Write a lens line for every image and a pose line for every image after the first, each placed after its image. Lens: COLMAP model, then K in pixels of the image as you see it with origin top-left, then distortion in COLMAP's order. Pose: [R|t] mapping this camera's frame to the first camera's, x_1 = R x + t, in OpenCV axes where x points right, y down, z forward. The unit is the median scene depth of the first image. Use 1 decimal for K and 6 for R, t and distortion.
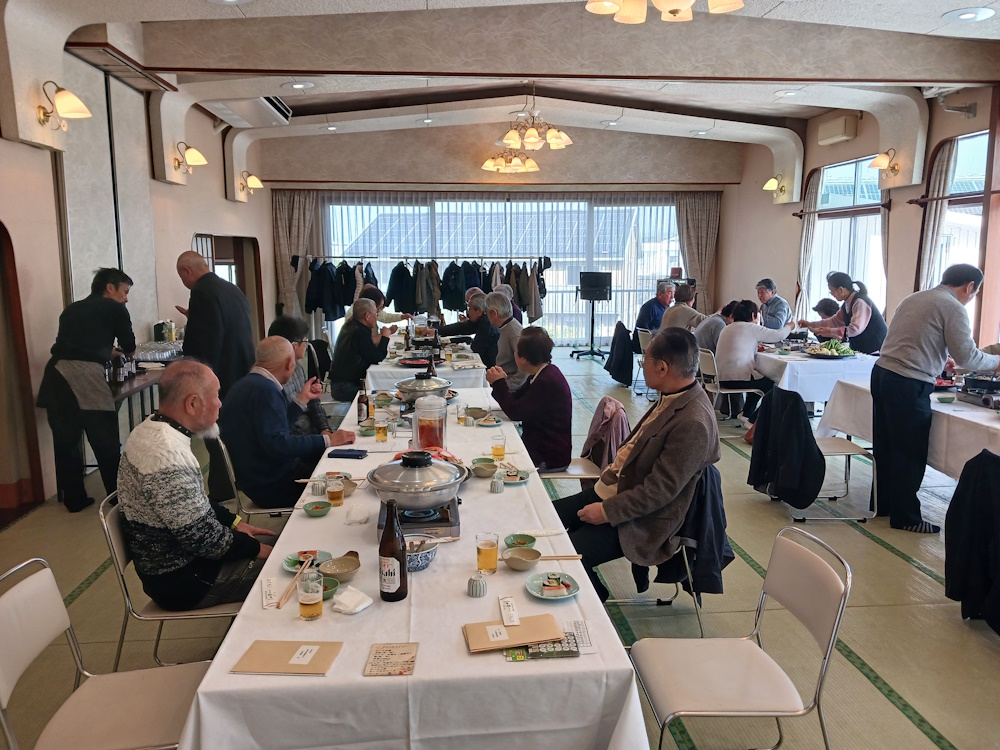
lens RADIAL K [[792.4, 0, 498.5], [0, 792.4, 381.5], [0, 0, 1]] dist [0.025057, -0.029633]
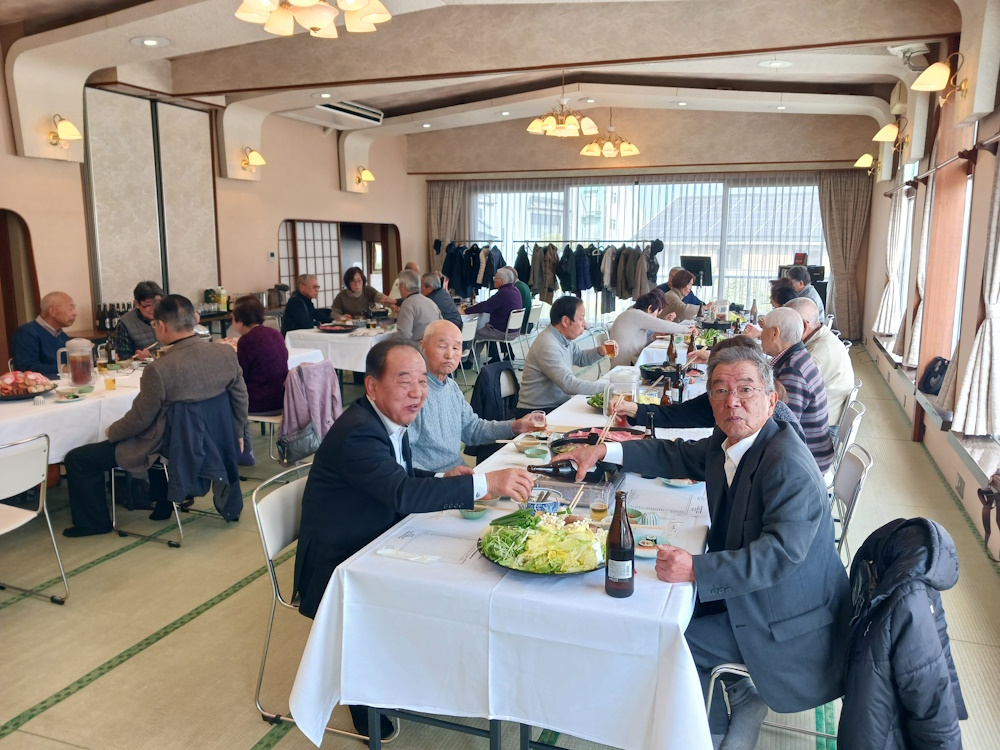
lens RADIAL K [[792.4, 0, 505.8], [0, 792.4, 369.9], [0, 0, 1]] dist [0.025057, -0.029633]
pose [[0.906014, 0.071467, -0.417171, 0.314938], [-0.069715, 0.997377, 0.019457, -0.002211], [0.417467, 0.011455, 0.908620, 0.020687]]
